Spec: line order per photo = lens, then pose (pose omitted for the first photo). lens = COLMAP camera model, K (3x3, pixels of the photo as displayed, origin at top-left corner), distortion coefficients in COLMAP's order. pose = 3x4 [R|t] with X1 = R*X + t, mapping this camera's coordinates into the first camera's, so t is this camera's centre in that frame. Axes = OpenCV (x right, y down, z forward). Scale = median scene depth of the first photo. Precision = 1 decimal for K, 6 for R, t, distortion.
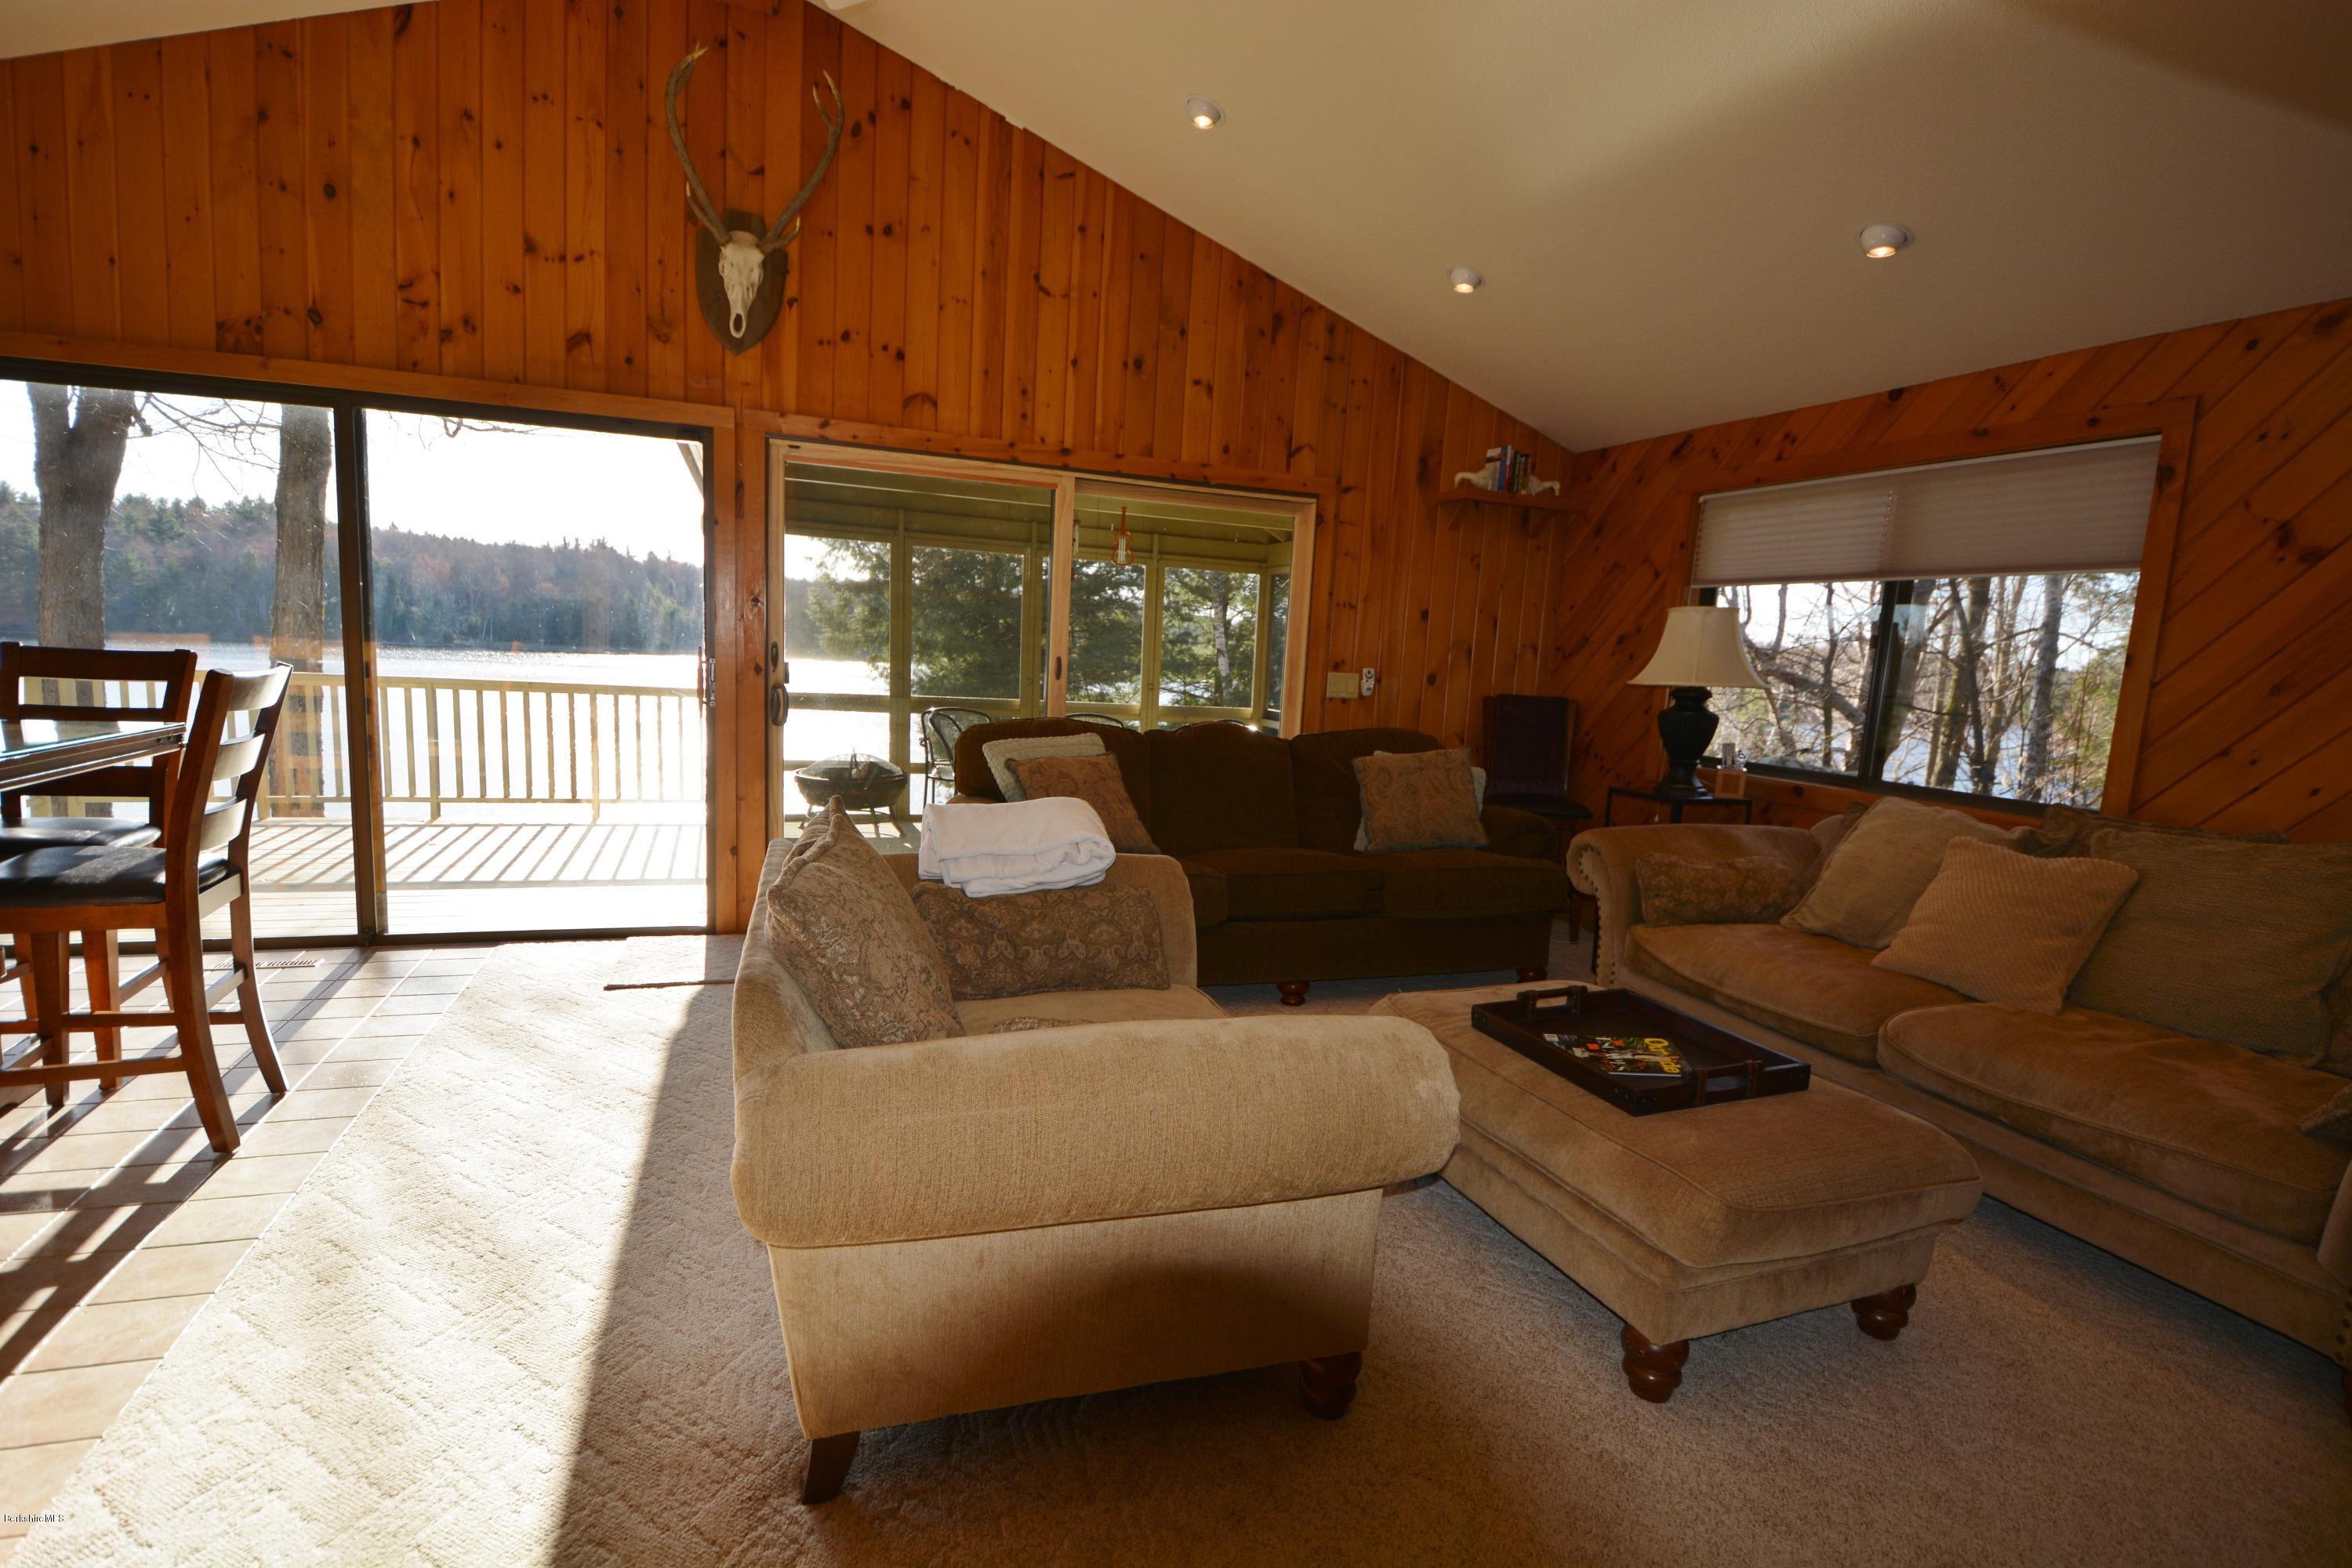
lens RADIAL K [[1132.3, 0, 1187.9], [0, 1132.3, 809.6], [0, 0, 1]] dist [0.024858, -0.032678]
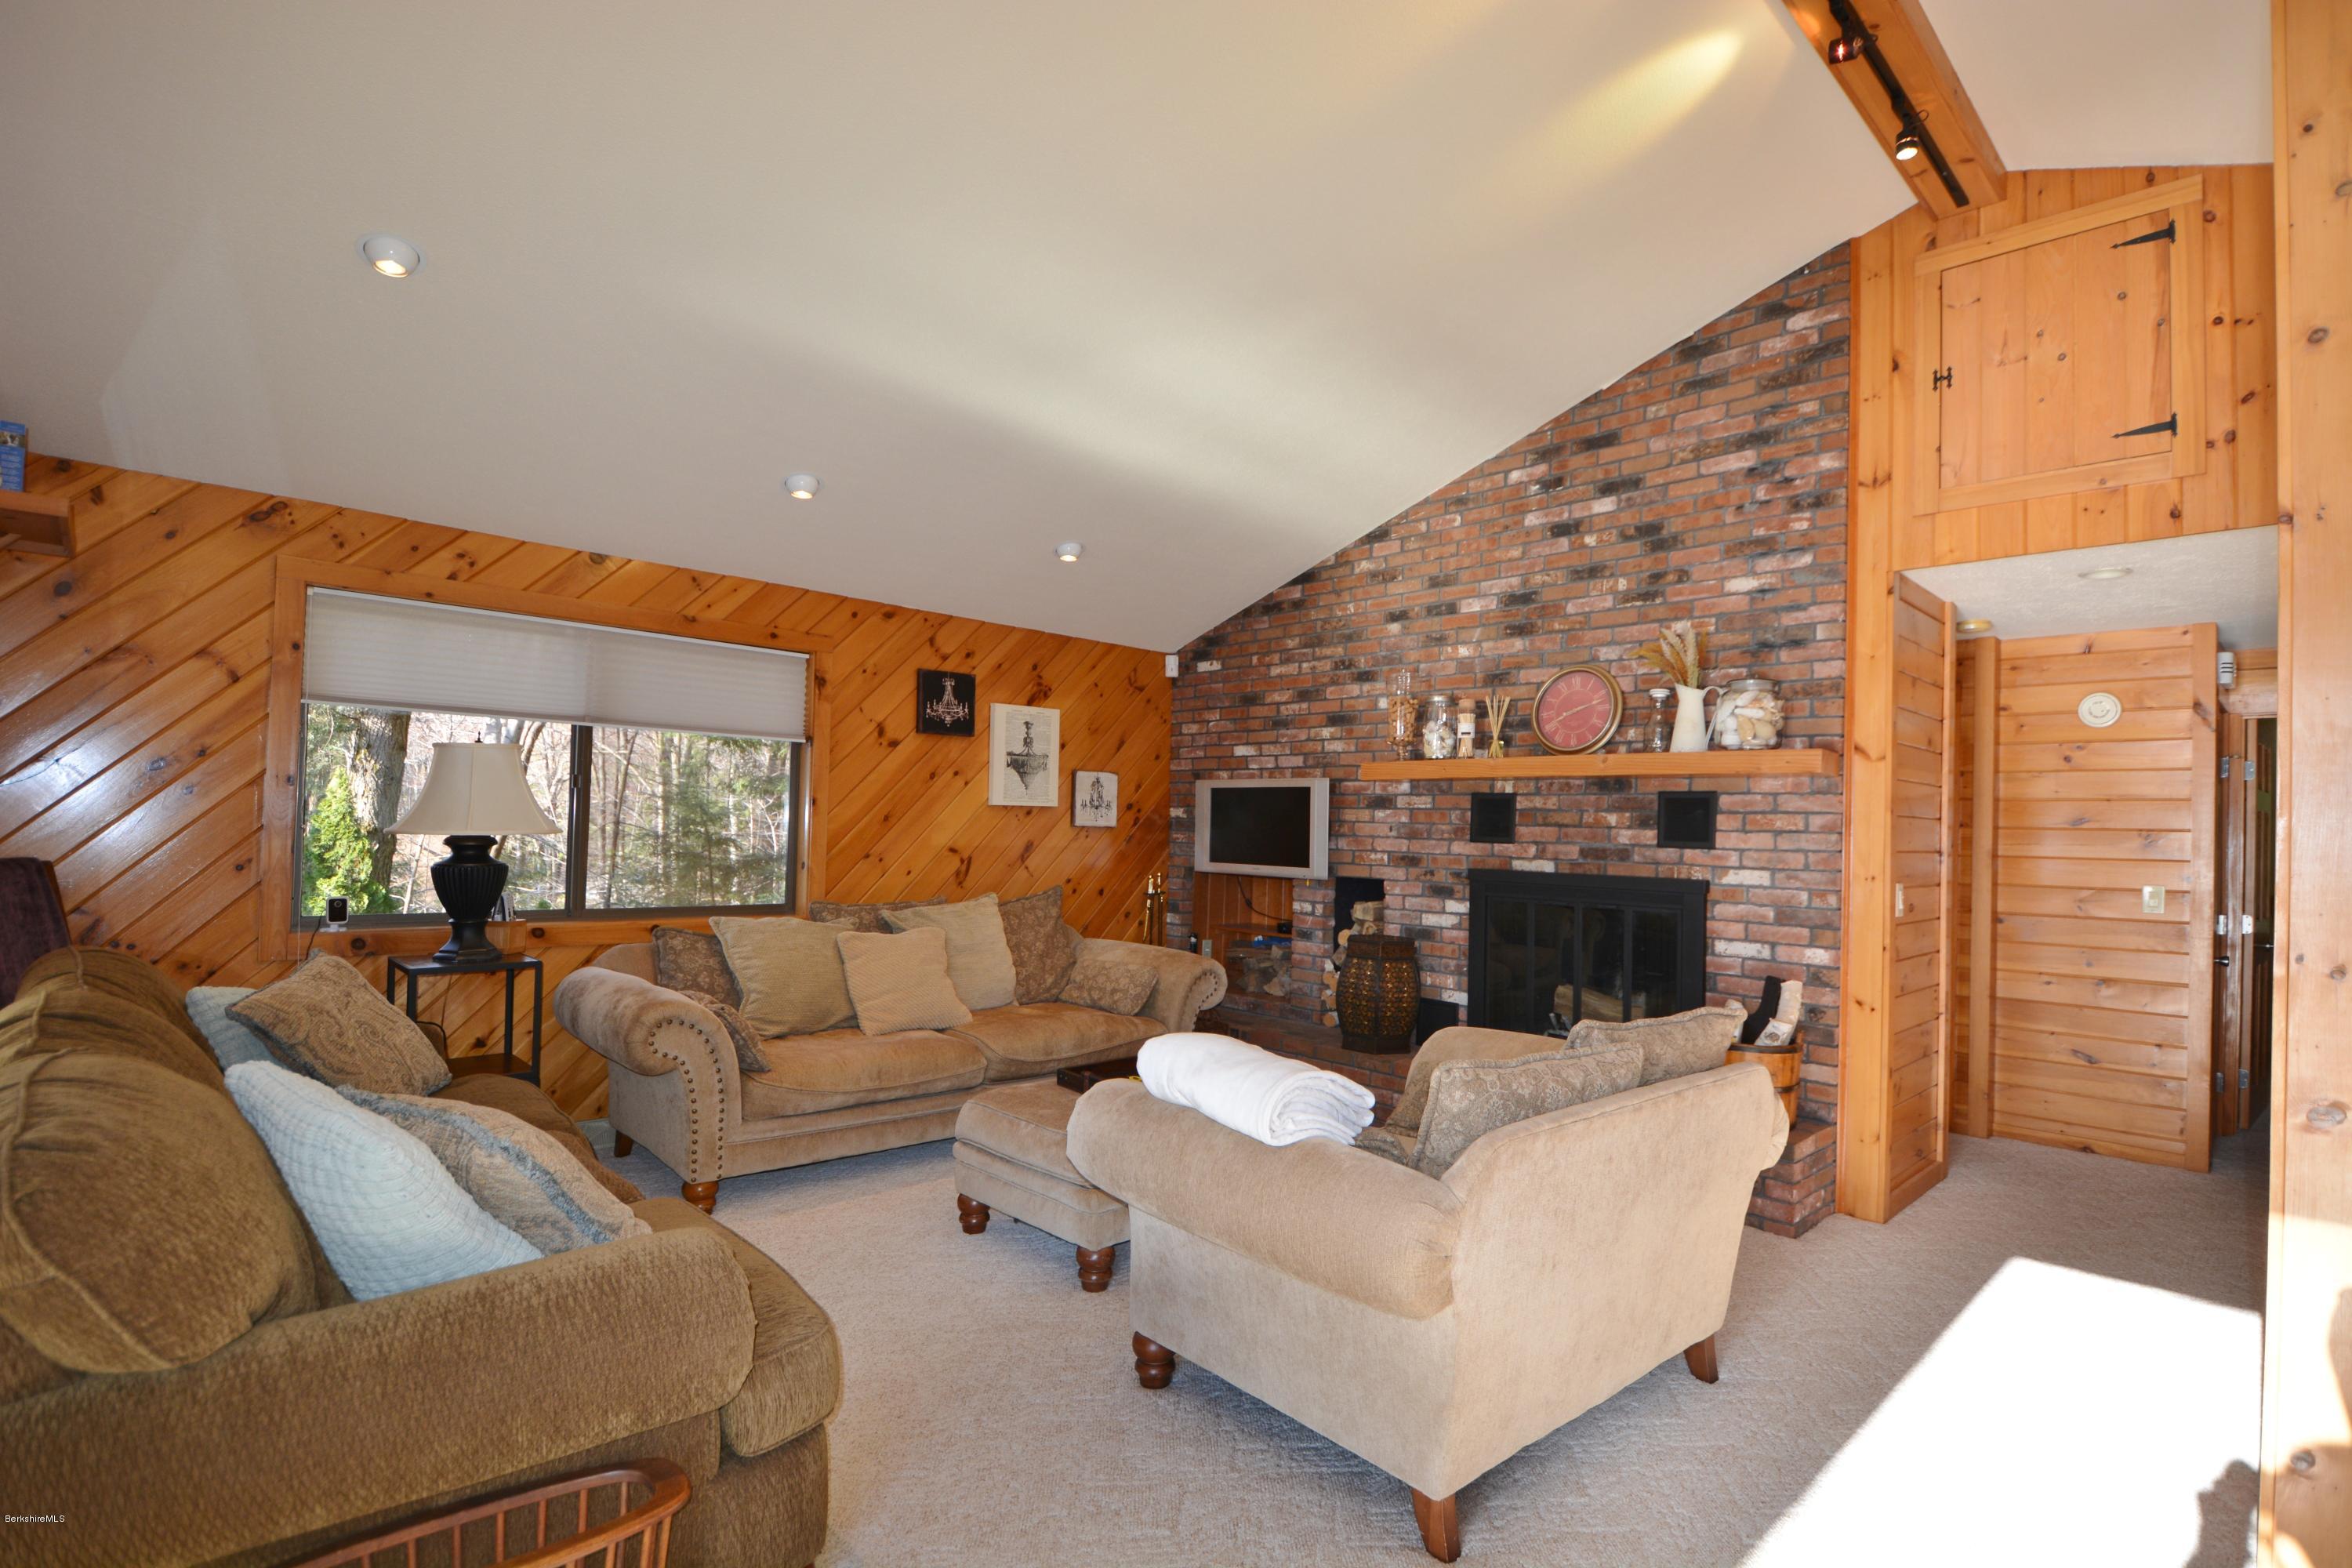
lens RADIAL K [[1132.3, 0, 1187.9], [0, 1132.3, 809.6], [0, 0, 1]] dist [0.024858, -0.032678]
pose [[-0.402829, -0.050158, 0.913900, -0.666887], [0.078000, 0.992984, 0.088879, -0.191986], [-0.911946, 0.107087, -0.396091, 1.015349]]
